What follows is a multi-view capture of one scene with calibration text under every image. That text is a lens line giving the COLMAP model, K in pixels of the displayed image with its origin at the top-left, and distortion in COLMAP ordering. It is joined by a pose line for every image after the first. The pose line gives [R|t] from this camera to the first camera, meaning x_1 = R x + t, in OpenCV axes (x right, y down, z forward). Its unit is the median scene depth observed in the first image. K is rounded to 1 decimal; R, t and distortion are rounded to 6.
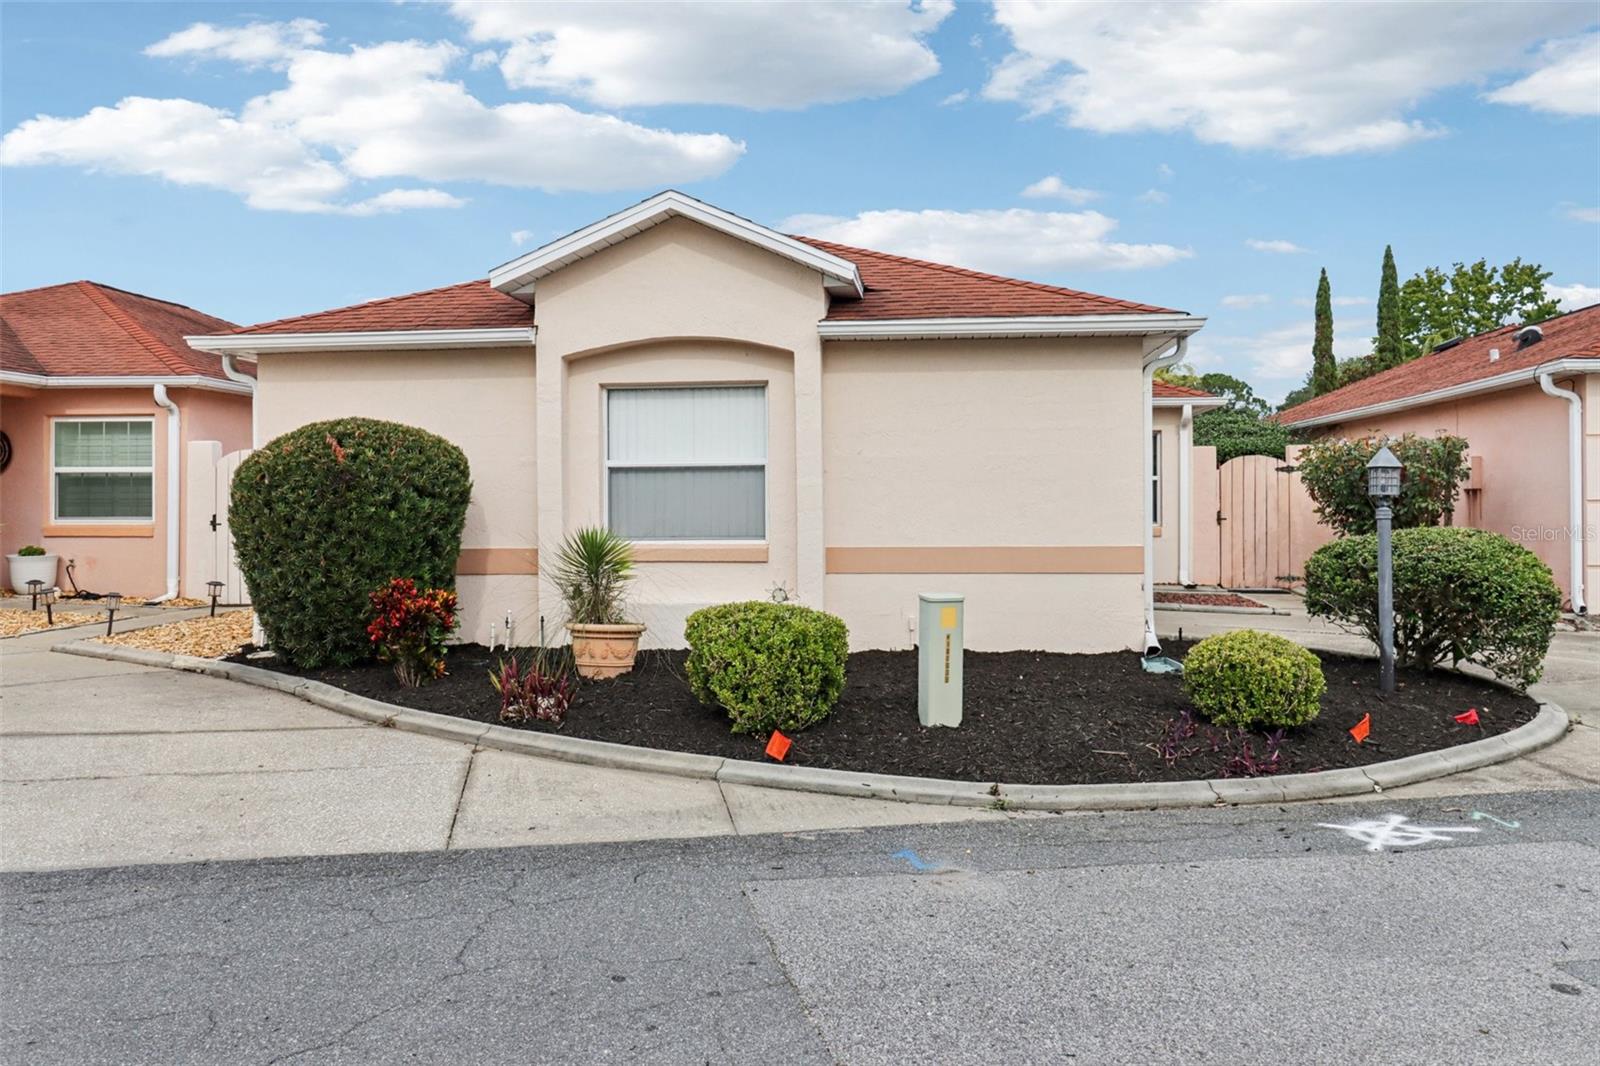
lens RADIAL K [[1295.9, 0, 797.6], [0, 1295.9, 530.3], [0, 0, 1]] dist [-0.009195, -0.019939]
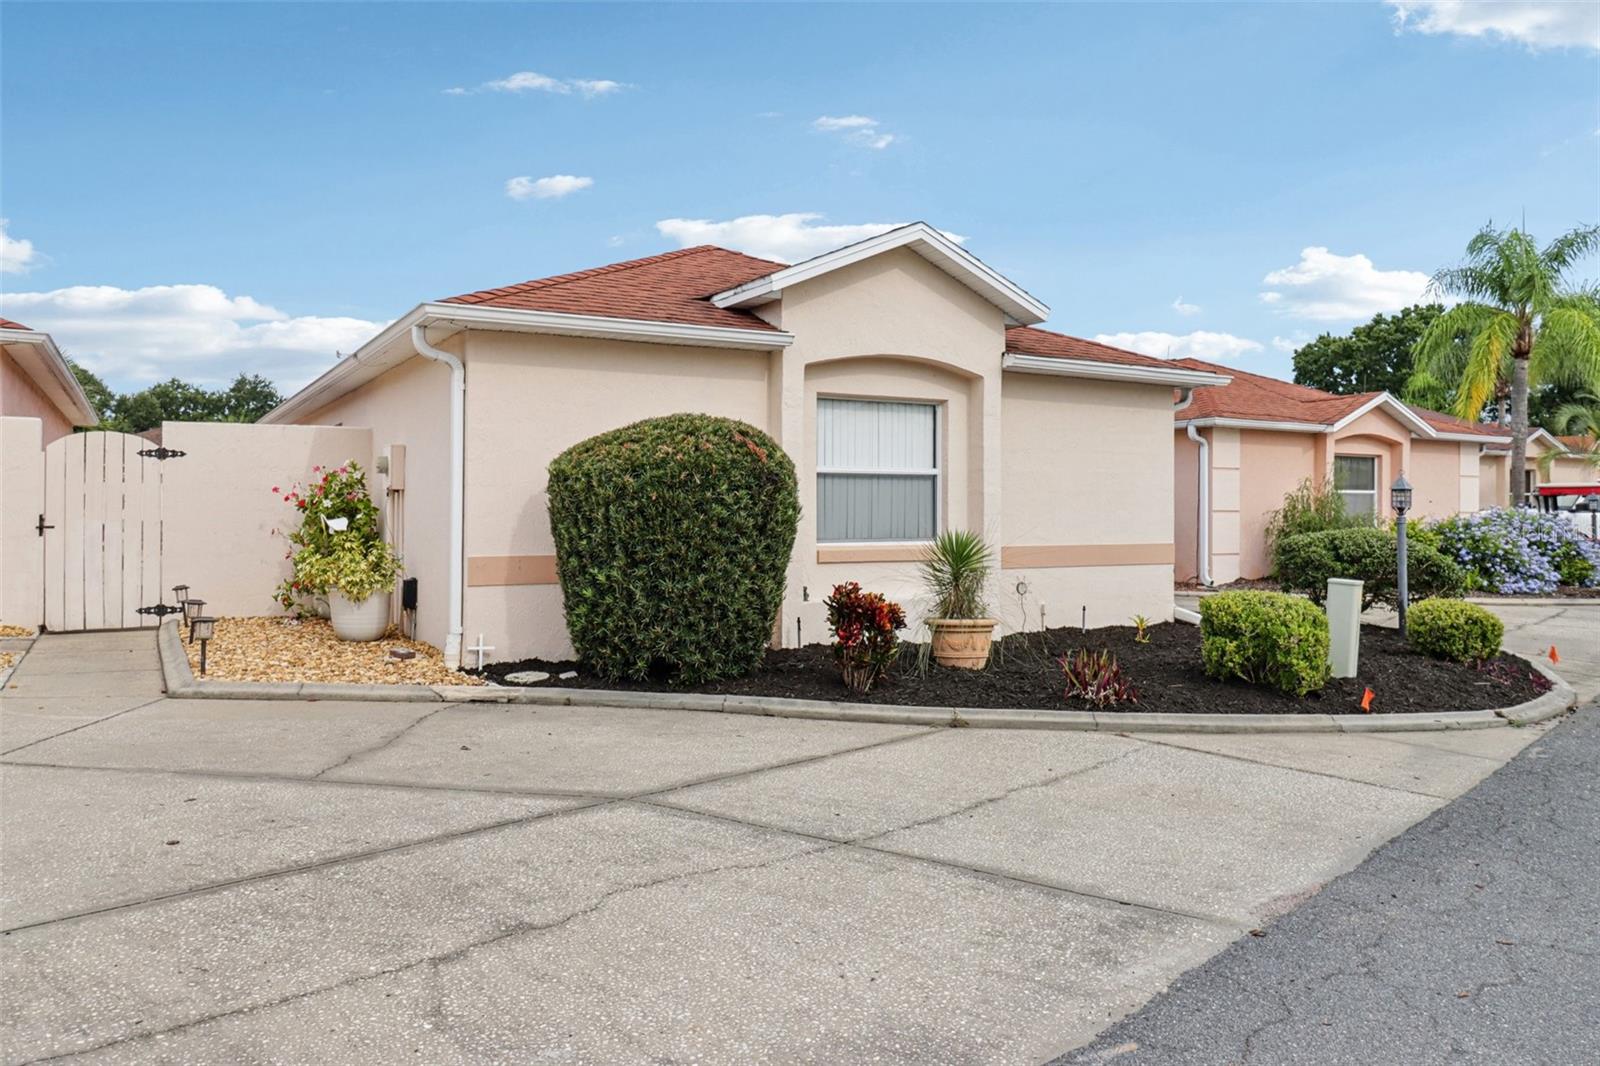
lens RADIAL K [[1143.8, 0, 800.3], [0, 1143.8, 536.9], [0, 0, 1]] dist [-0.011450, 0.001417]
pose [[0.801656, -0.005152, 0.597764, -0.745156], [0.002612, 0.999984, 0.005115, -0.001721], [-0.597781, -0.002539, 0.801656, 0.279980]]
